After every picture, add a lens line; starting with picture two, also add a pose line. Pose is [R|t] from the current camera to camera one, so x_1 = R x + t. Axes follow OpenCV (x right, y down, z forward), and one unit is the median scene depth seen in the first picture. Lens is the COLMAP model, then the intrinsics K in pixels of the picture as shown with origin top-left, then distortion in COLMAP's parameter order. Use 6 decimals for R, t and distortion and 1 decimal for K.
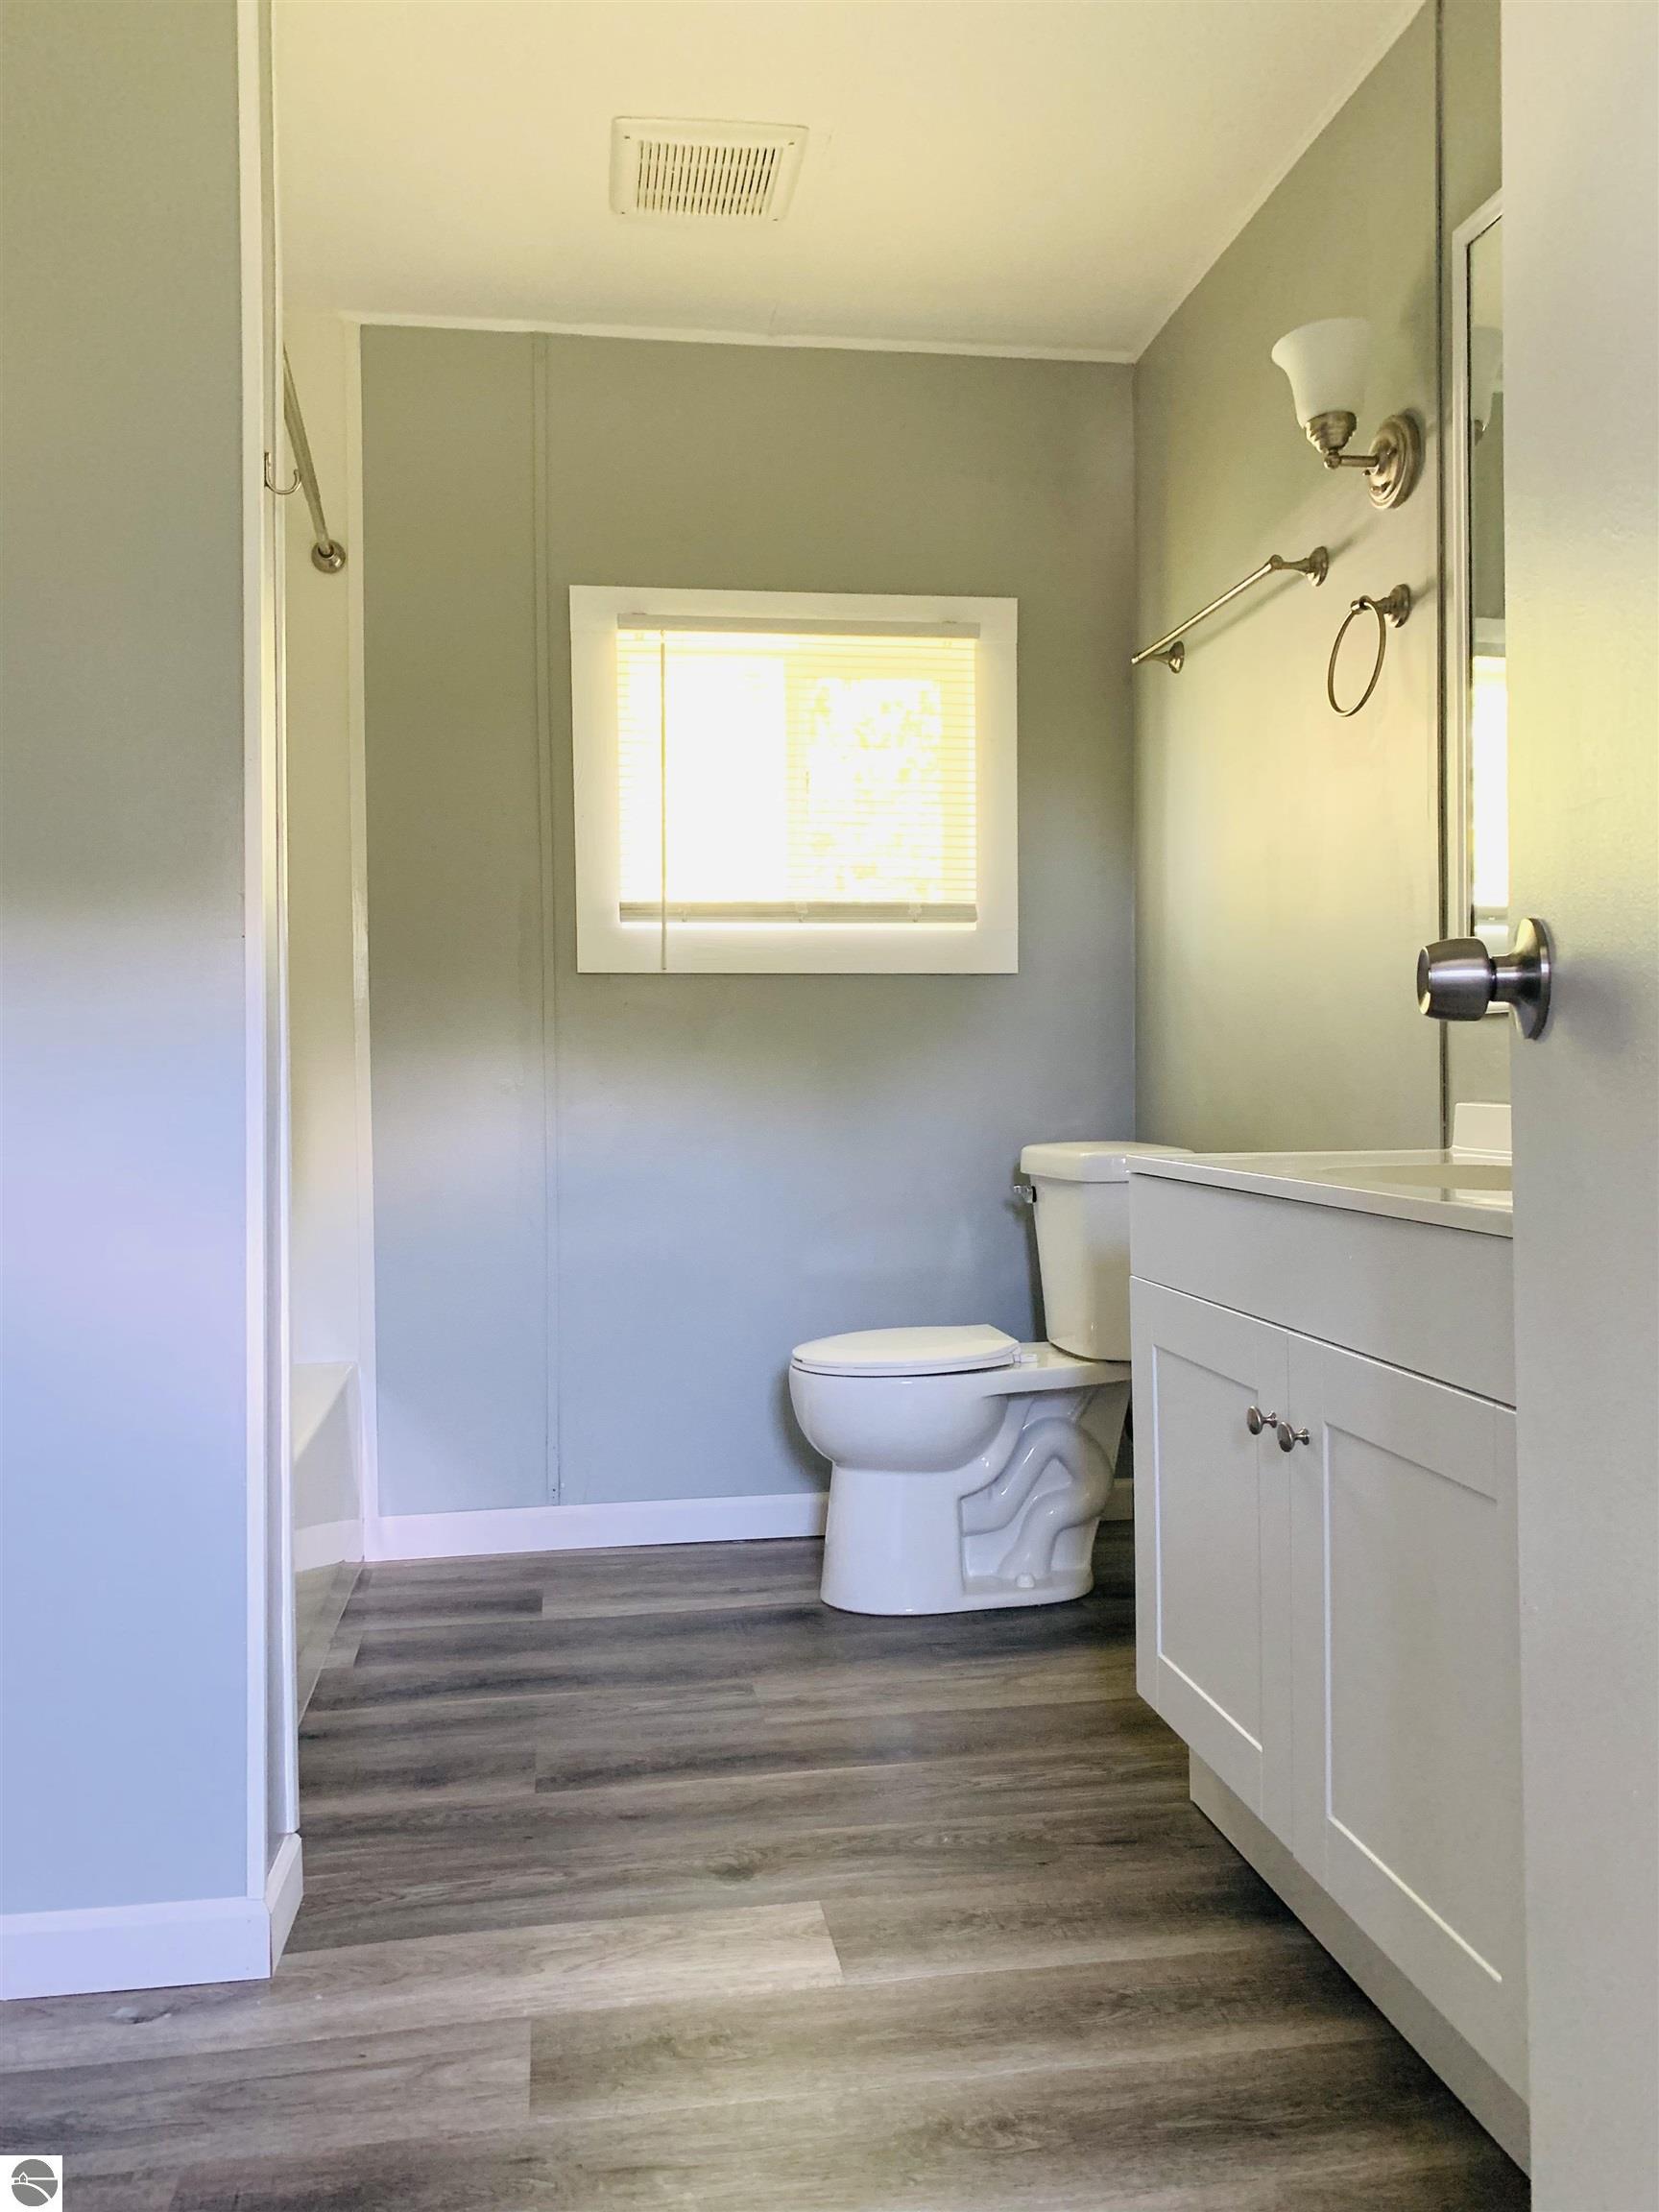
lens RADIAL K [[1686.5, 0, 826.4], [0, 1686.5, 1061.5], [0, 0, 1]] dist [0.026023, -0.029386]
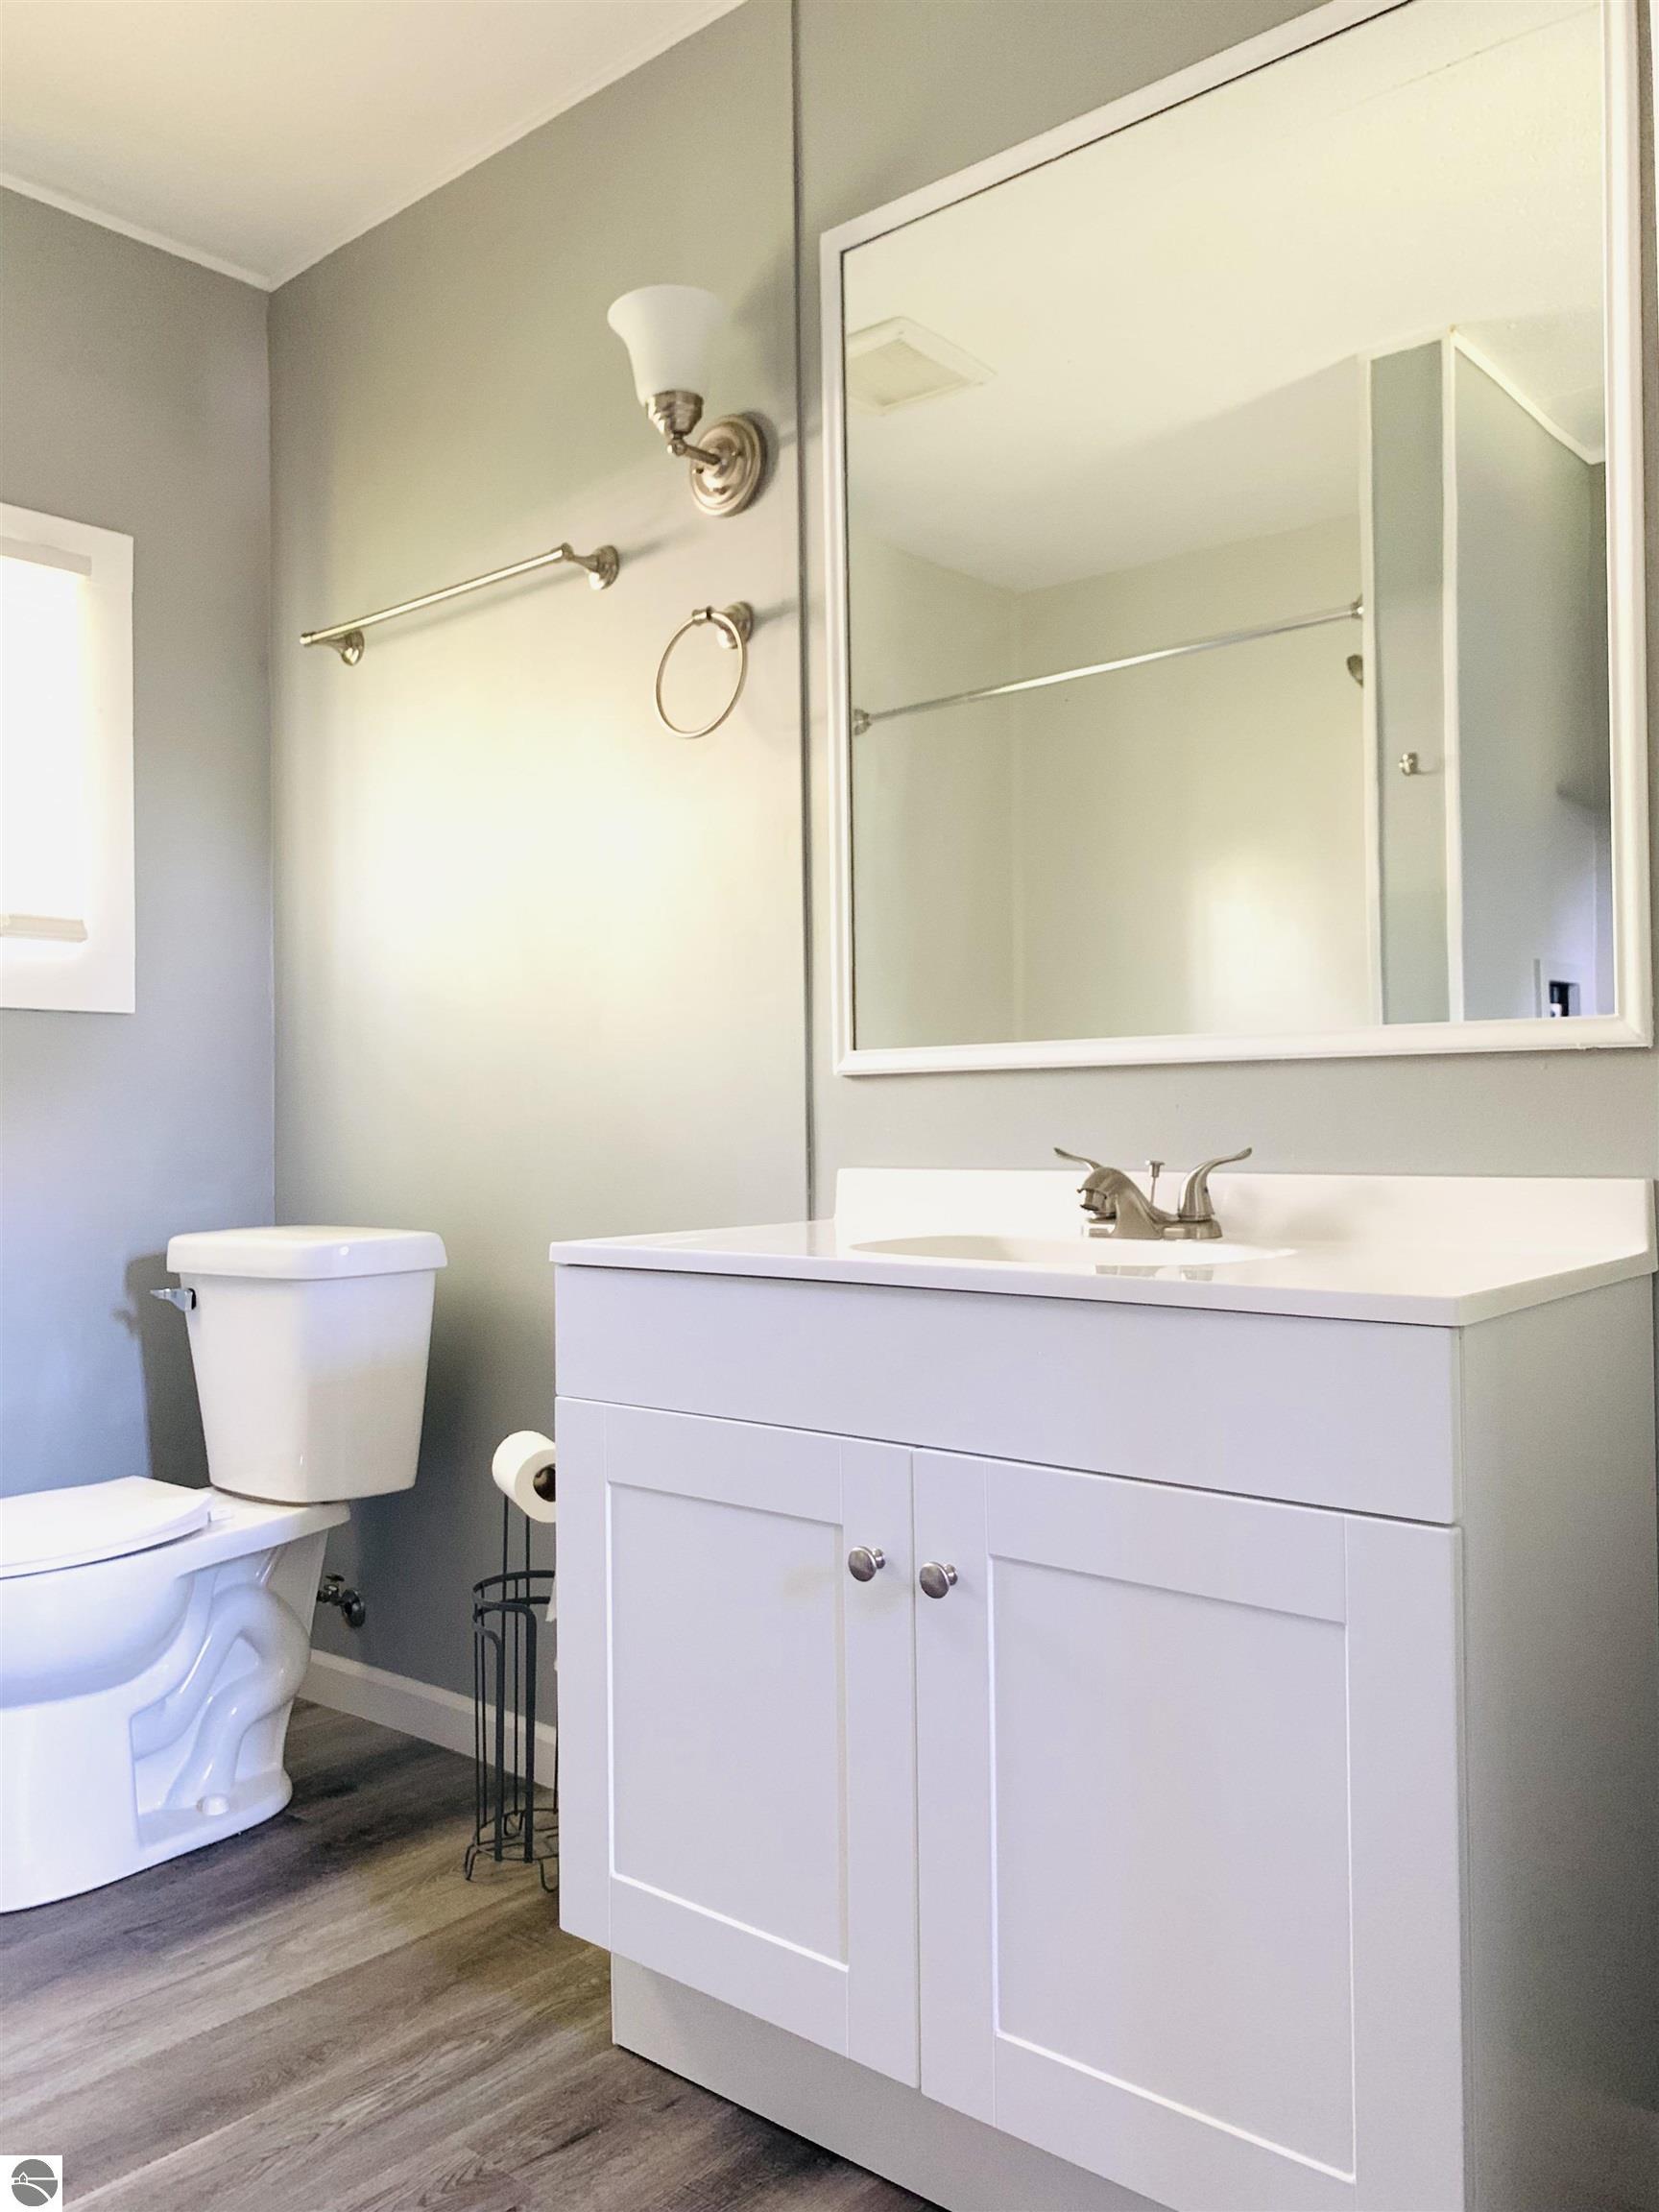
lens RADIAL K [[1686.5, 0, 871.0], [0, 1686.5, 1093.4], [0, 0, 1]] dist [0.026023, -0.029386]
pose [[0.759396, 0.011664, 0.650524, -0.162821], [0.002718, 0.999774, -0.021099, 0.002026], [-0.650623, 0.017791, 0.759193, 0.222395]]
